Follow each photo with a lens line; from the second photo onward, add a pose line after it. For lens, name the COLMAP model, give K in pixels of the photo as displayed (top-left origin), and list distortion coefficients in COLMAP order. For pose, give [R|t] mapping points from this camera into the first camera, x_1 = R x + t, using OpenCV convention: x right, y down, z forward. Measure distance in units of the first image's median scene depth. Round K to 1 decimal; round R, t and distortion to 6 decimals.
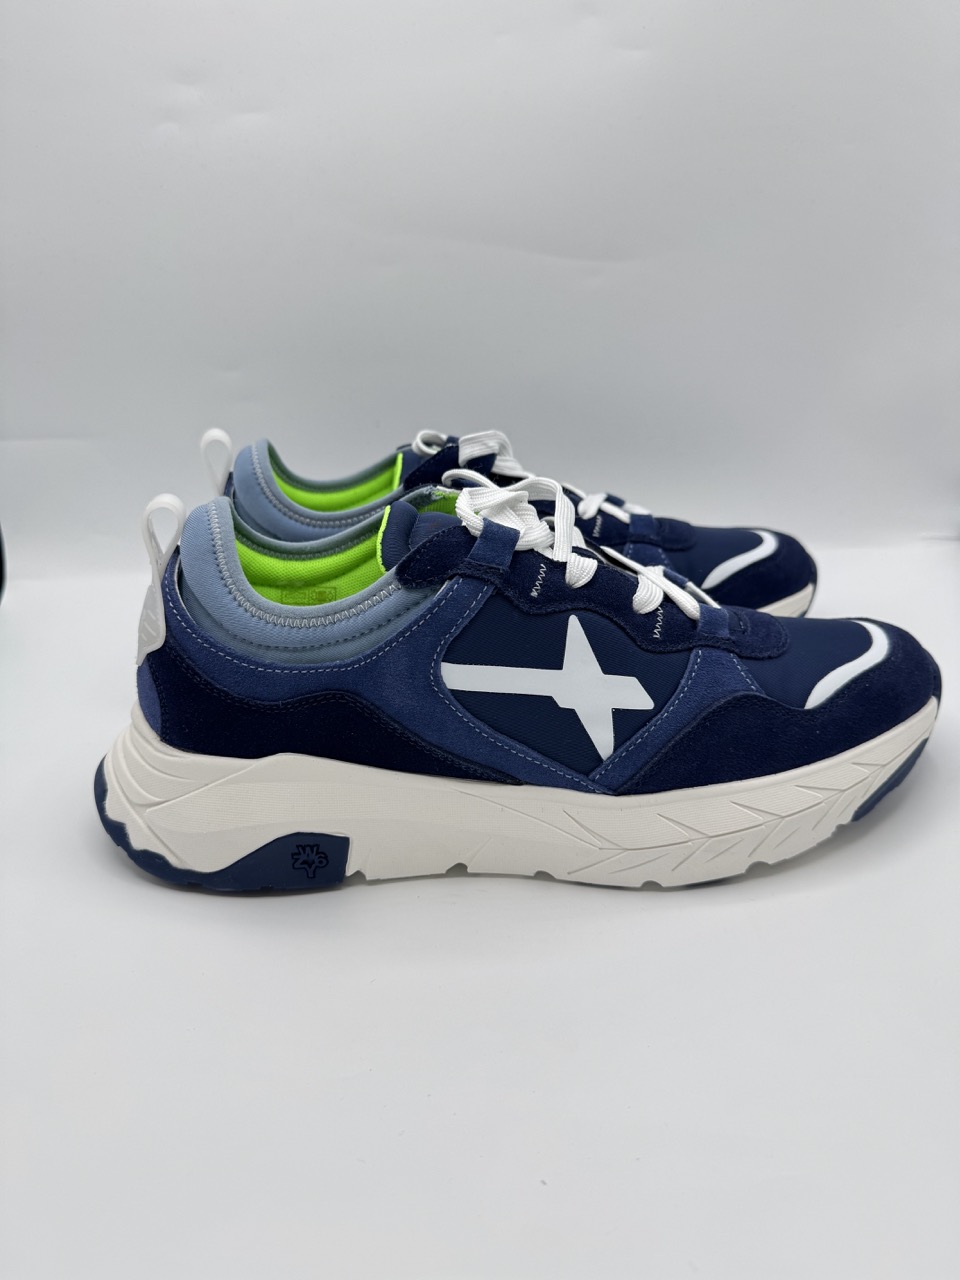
lens RADIAL K [[871.5, 0, 480.0], [0, 871.5, 640.0], [0, 0, 1]] dist [0.058938, -0.000427]
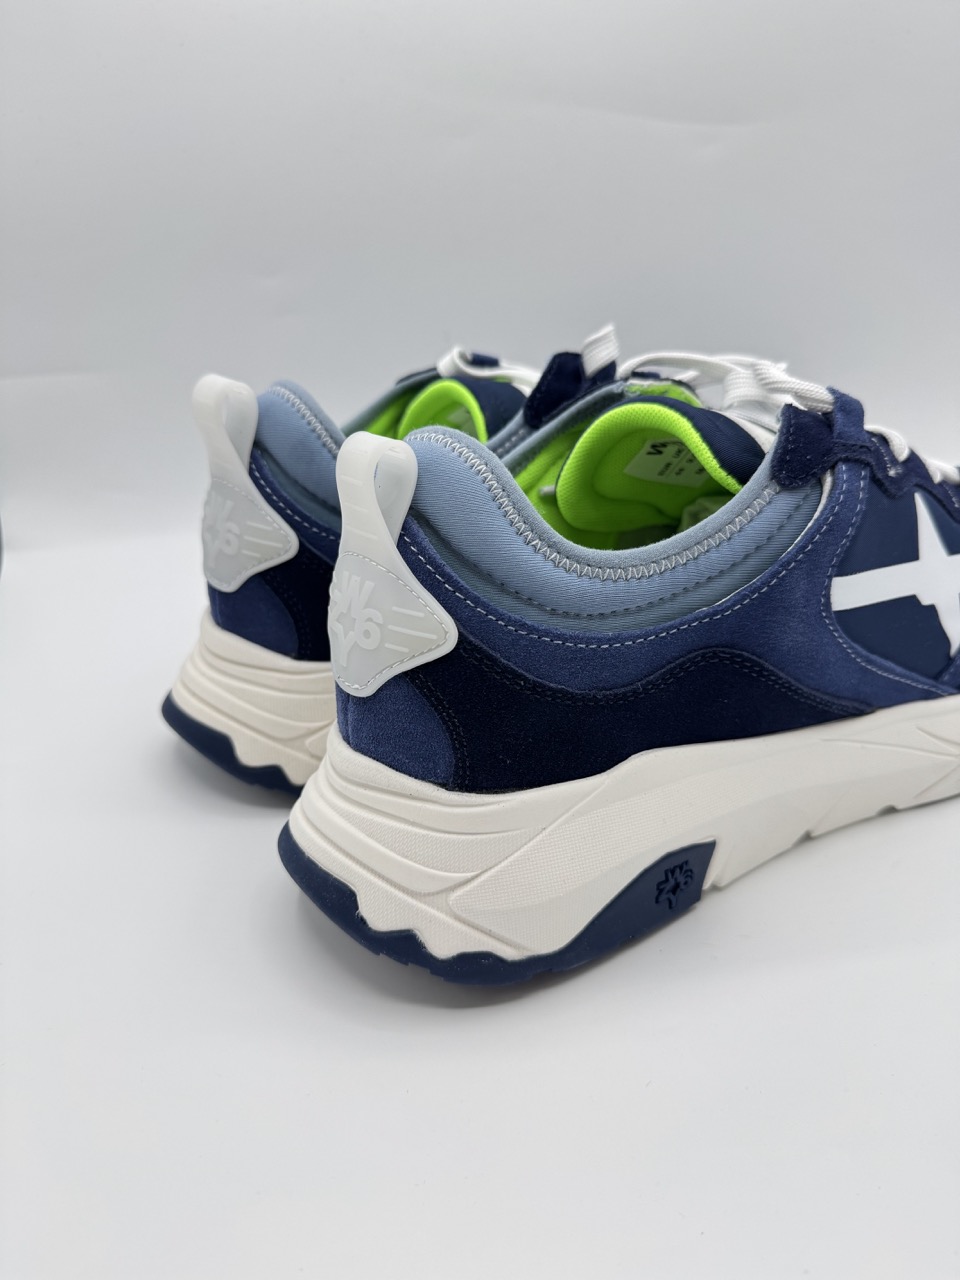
lens RADIAL K [[871.5, 0, 480.0], [0, 871.5, 640.0], [0, 0, 1]] dist [0.058938, -0.000427]
pose [[0.891815, -0.233331, 0.387585, -0.615606], [0.229710, 0.971625, 0.056377, -0.035188], [-0.389742, 0.038754, 0.920108, 0.384077]]
